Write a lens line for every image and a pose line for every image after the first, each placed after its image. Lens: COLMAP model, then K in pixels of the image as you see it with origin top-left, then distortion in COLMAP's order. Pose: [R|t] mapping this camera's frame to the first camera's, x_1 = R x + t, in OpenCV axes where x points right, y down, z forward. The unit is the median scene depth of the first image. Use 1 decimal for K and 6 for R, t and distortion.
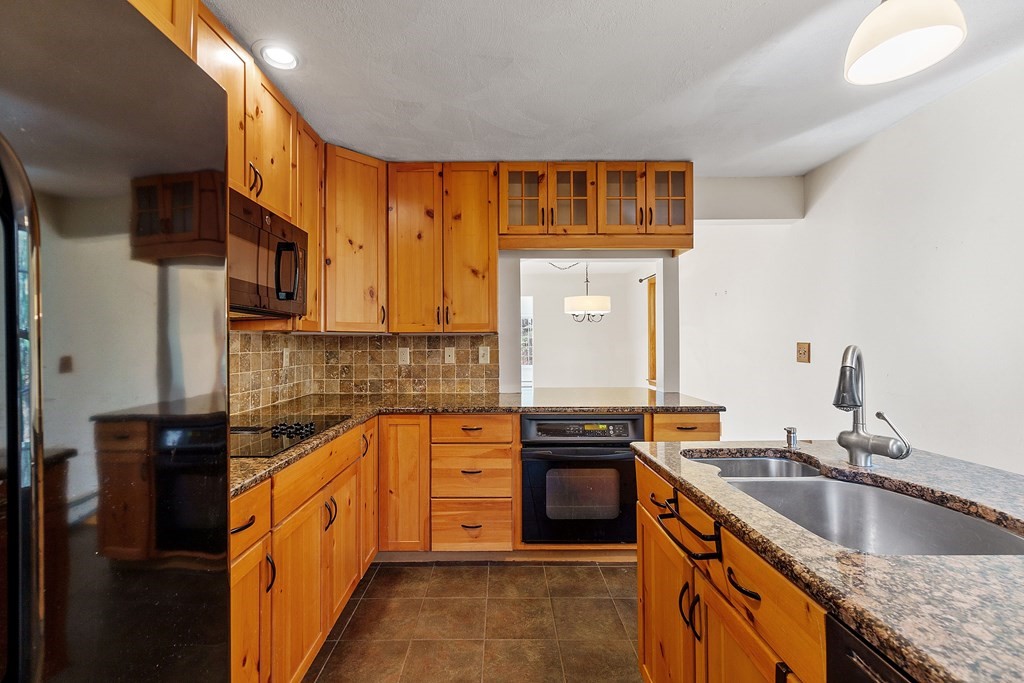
lens RADIAL K [[443.3, 0, 506.3], [0, 443.3, 339.0], [0, 0, 1]] dist [-0.004420, 0.001791]
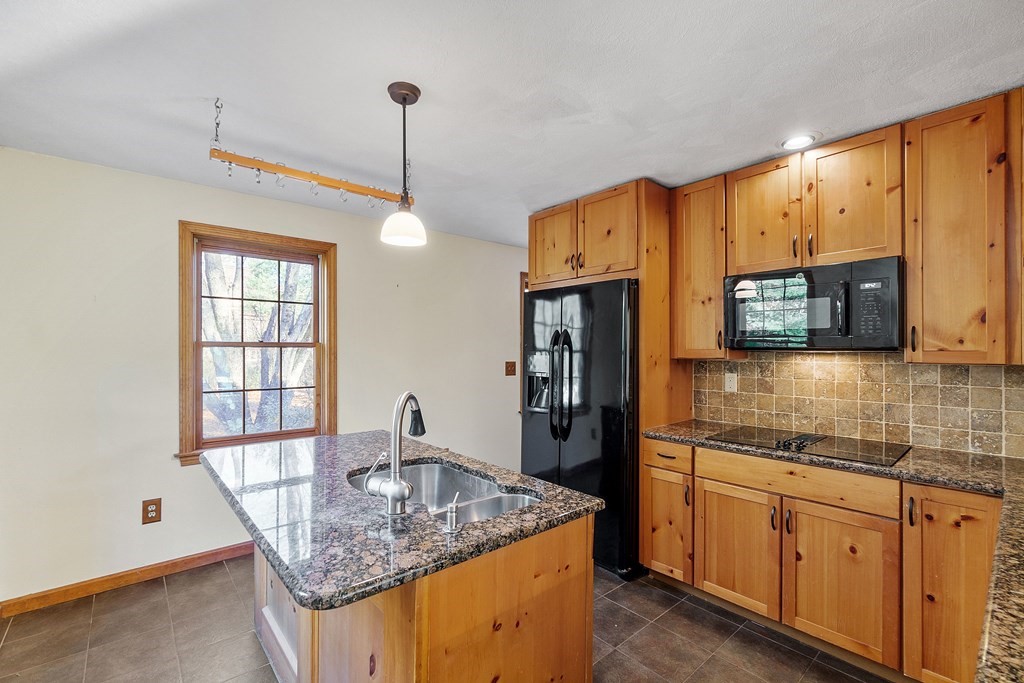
lens RADIAL K [[443.3, 0, 510.7], [0, 443.3, 349.3], [0, 0, 1]] dist [-0.004420, 0.001791]
pose [[-0.758950, 0.000095, -0.651149, 0.571444], [0.007081, 0.999942, -0.008108, -0.035305], [0.651111, -0.010764, -0.758906, 0.896843]]
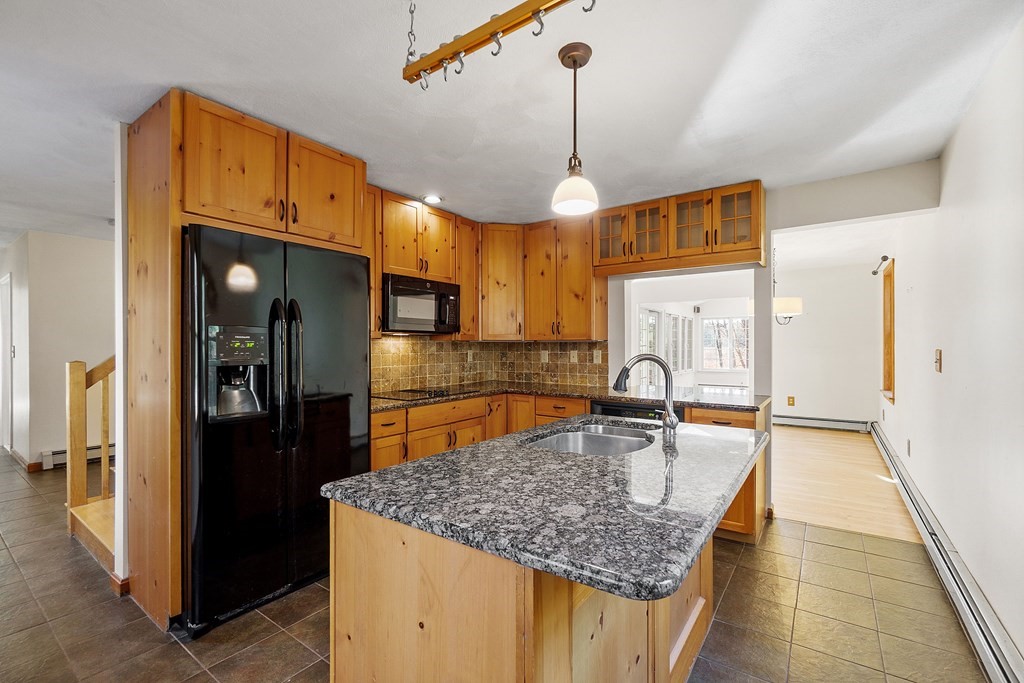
lens RADIAL K [[443.3, 0, 504.3], [0, 443.3, 343.4], [0, 0, 1]] dist [-0.004420, 0.001791]
pose [[0.804623, 0.000308, -0.593786, 0.561510], [0.004293, 0.999971, 0.006335, -0.014151], [0.593770, -0.007647, 0.804598, -0.234436]]
